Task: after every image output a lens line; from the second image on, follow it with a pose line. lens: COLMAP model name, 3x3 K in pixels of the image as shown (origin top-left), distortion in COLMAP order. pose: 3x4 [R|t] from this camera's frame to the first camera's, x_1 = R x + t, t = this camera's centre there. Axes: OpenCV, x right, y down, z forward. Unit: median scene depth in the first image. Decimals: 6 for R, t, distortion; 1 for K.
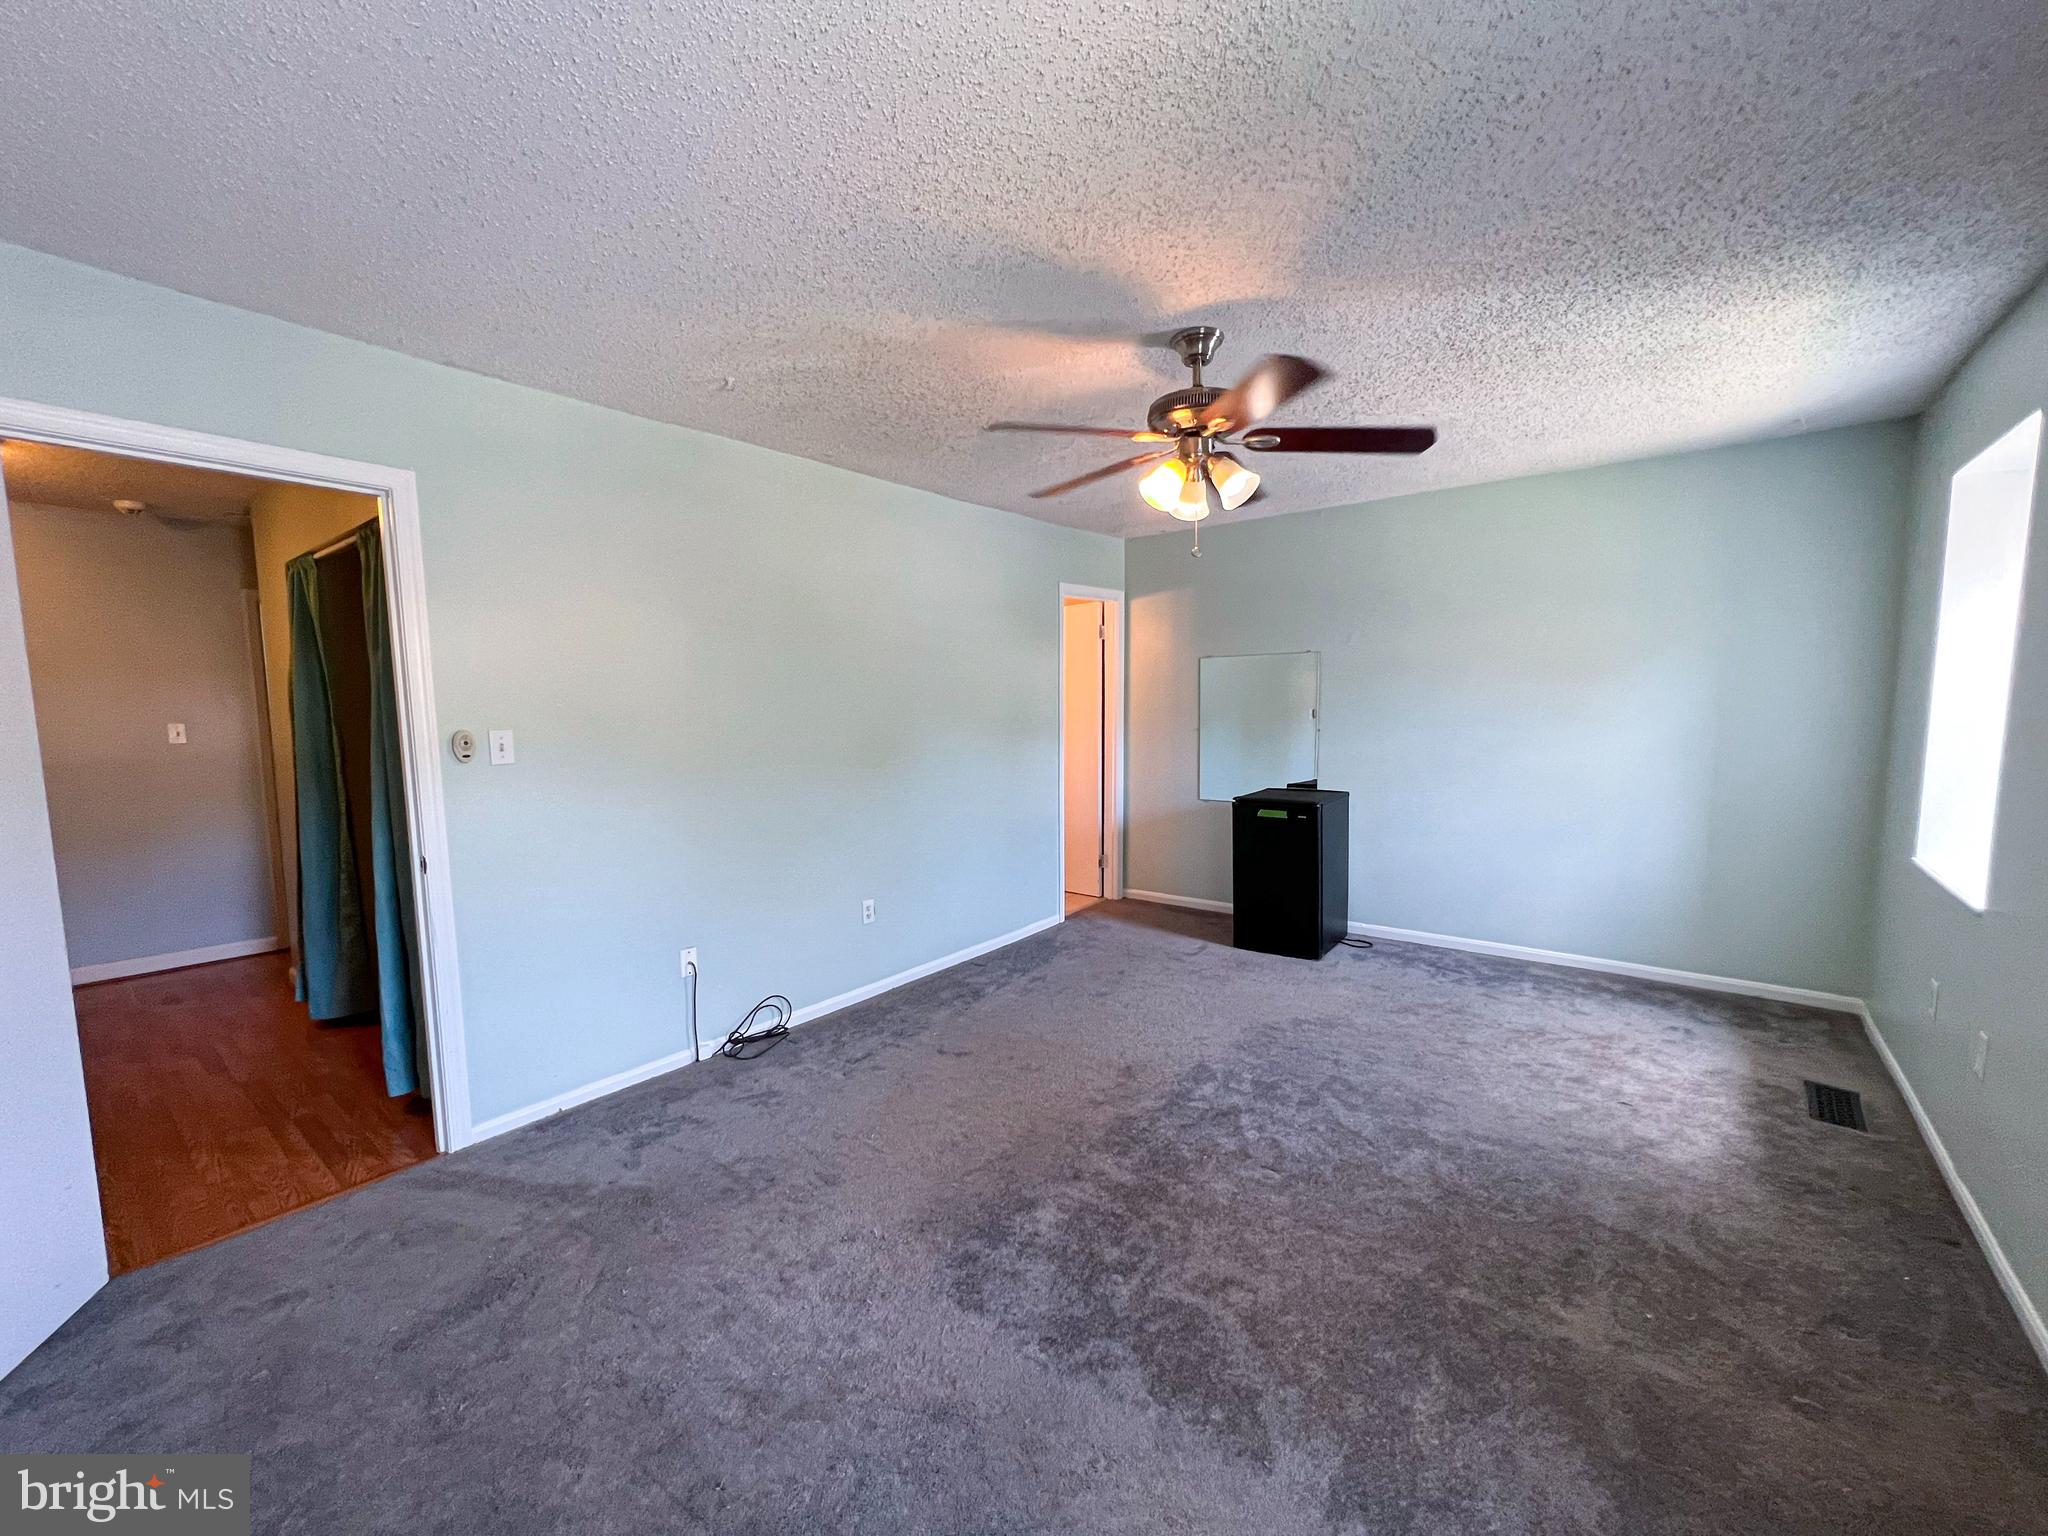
lens RADIAL K [[810.8, 0, 1015.3], [0, 810.8, 776.6], [0, 0, 1]] dist [-0.003053, -0.000244]
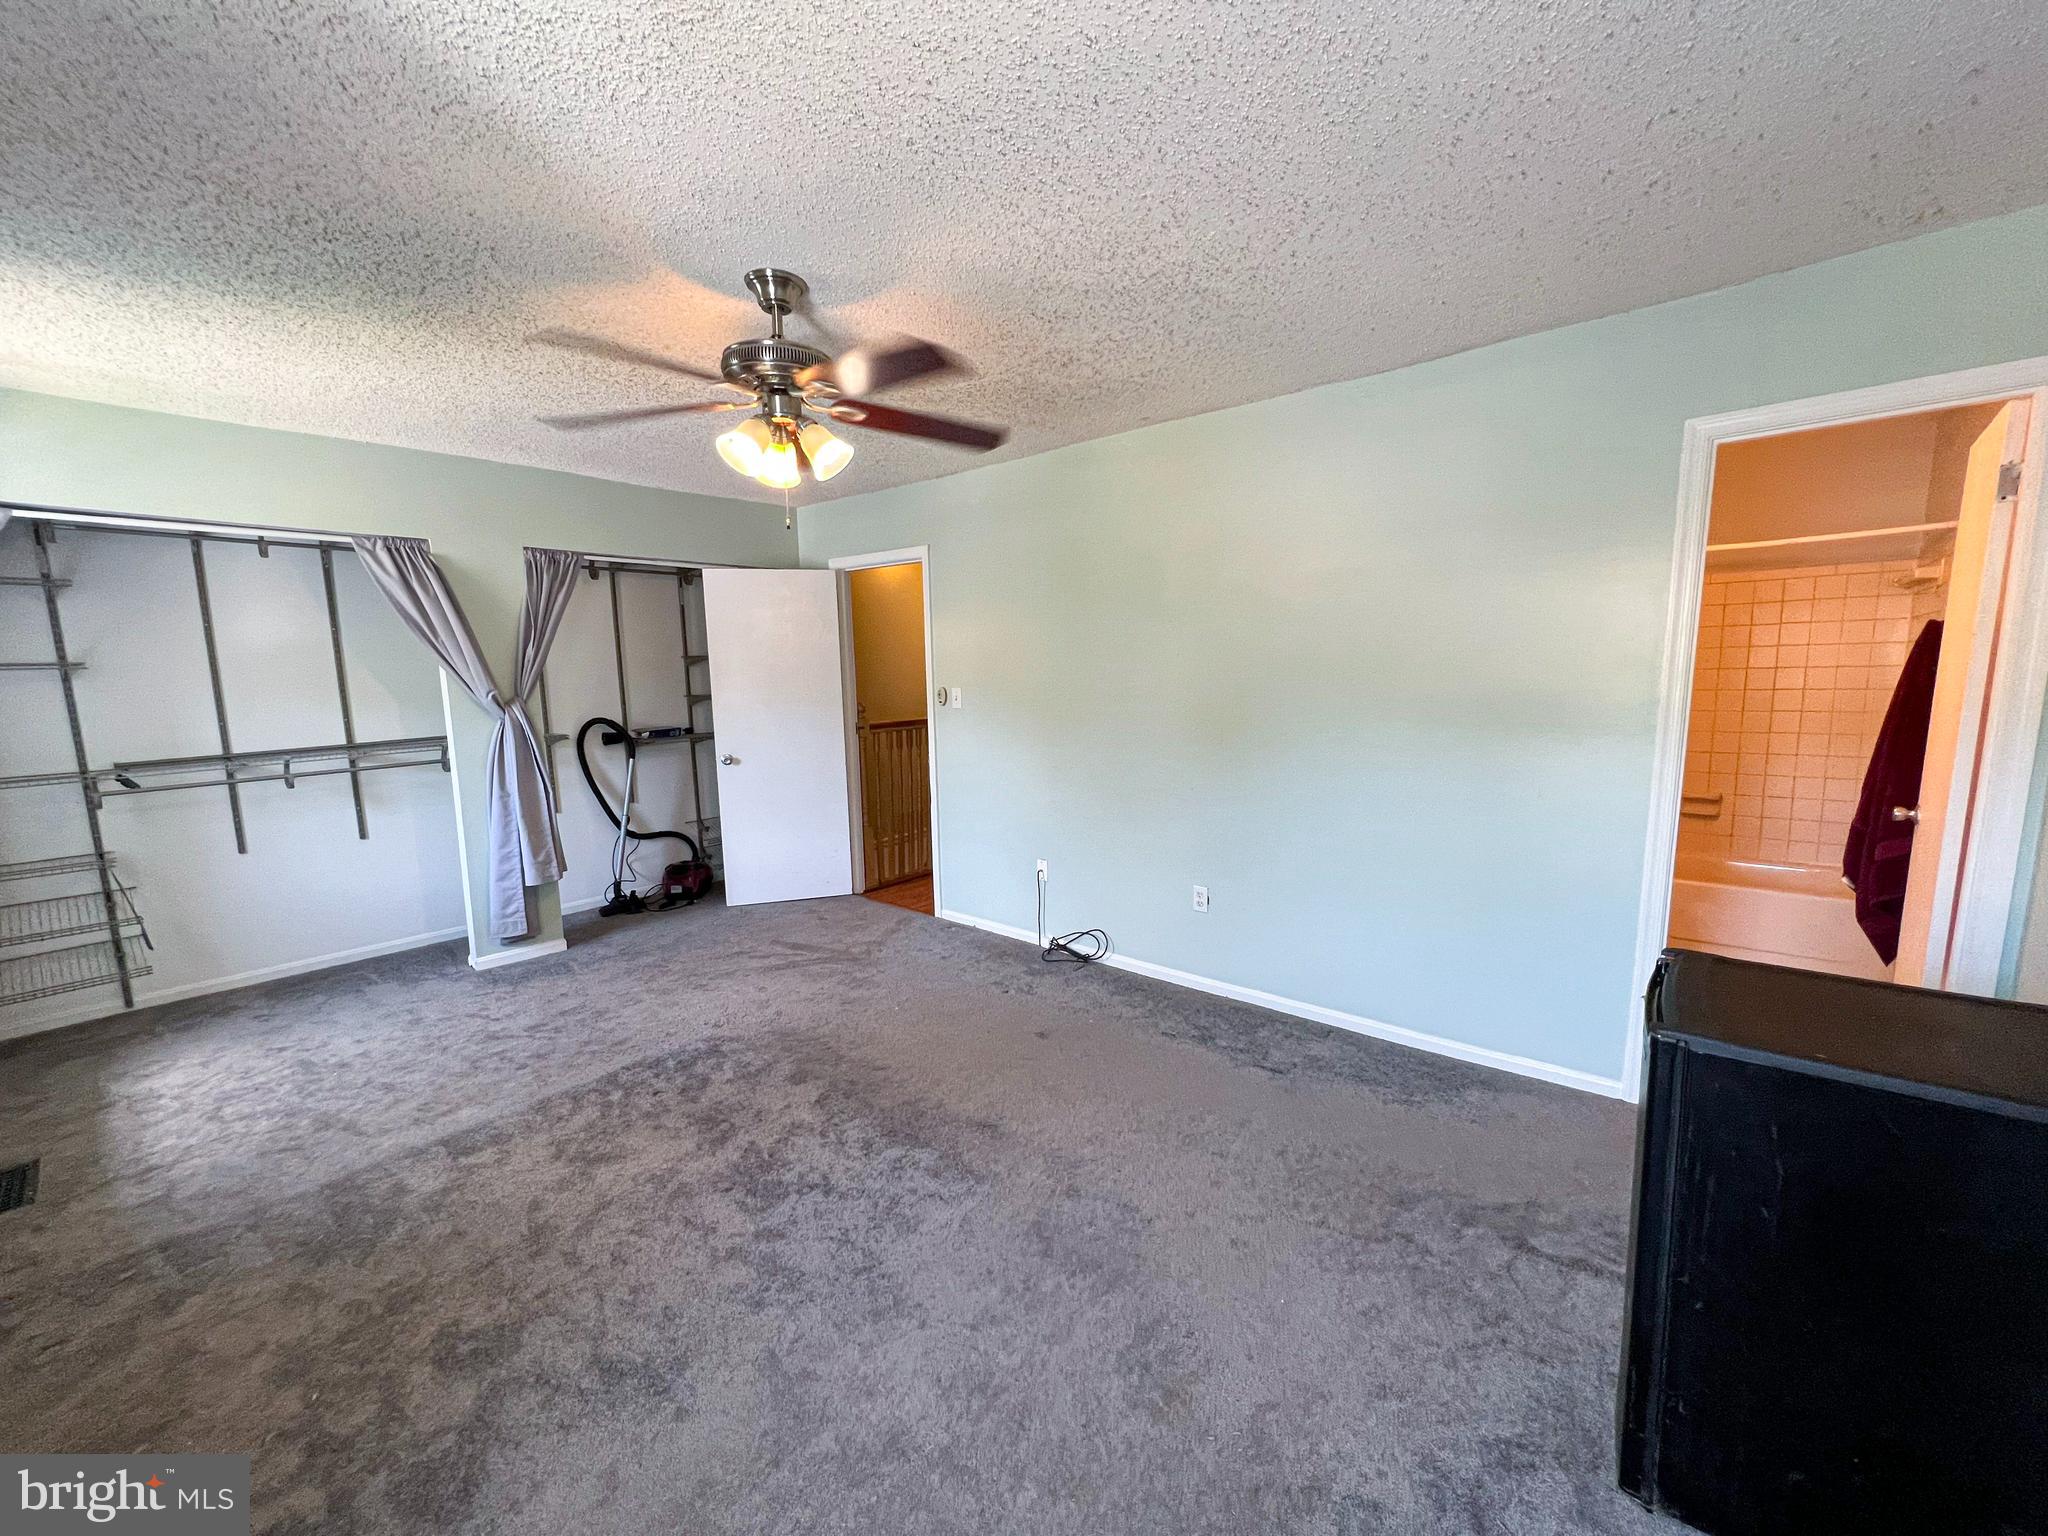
lens RADIAL K [[810.8, 0, 1015.3], [0, 810.8, 776.6], [0, 0, 1]] dist [-0.003053, -0.000244]
pose [[-0.032651, 0.154737, -0.987416, 1.064686], [-0.070442, 0.985130, 0.156708, -0.150513], [0.996981, 0.074672, -0.021266, 1.189720]]
